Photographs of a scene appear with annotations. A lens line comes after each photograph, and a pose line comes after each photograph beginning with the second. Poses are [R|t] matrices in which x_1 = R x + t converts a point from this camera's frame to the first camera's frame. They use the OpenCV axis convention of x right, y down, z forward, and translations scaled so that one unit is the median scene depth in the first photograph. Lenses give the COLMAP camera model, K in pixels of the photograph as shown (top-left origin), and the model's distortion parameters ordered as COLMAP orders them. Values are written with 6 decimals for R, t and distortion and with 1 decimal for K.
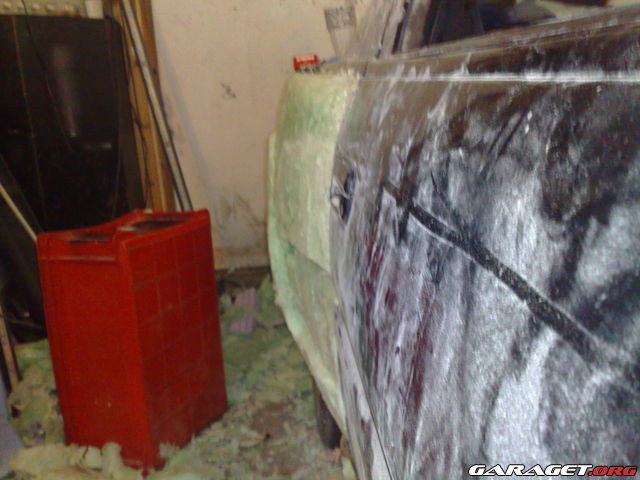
lens RADIAL K [[631.2, 0, 296.5], [0, 631.2, 239.3], [0, 0, 1]] dist [0.152910, -0.370621]
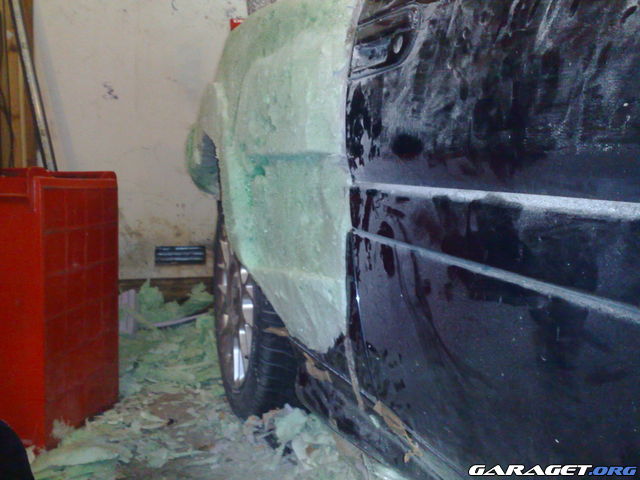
lens RADIAL K [[631.2, 0, 296.5], [0, 631.2, 239.3], [0, 0, 1]] dist [0.152910, -0.370621]
pose [[0.963336, 0.069616, 0.259107, -0.126395], [-0.041202, 0.992680, -0.113526, 0.146909], [-0.265114, 0.098688, 0.959153, 0.054551]]
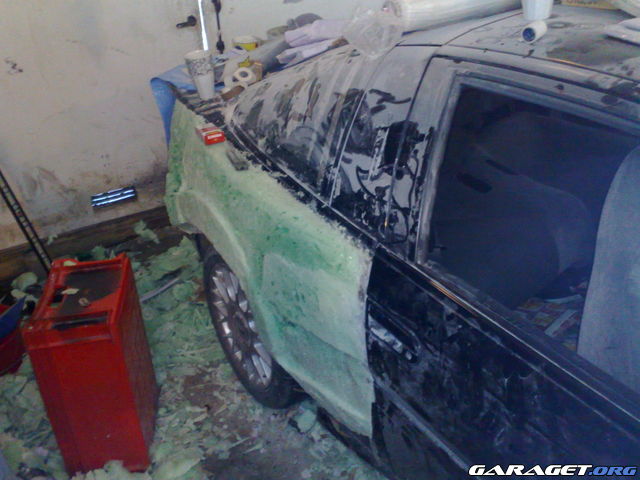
lens RADIAL K [[631.2, 0, 296.5], [0, 631.2, 239.3], [0, 0, 1]] dist [0.152910, -0.370621]
pose [[0.868112, -0.219522, 0.445186, -0.397210], [0.096714, 0.954505, 0.282077, -0.380530], [-0.486855, -0.201819, 0.849848, -0.149794]]
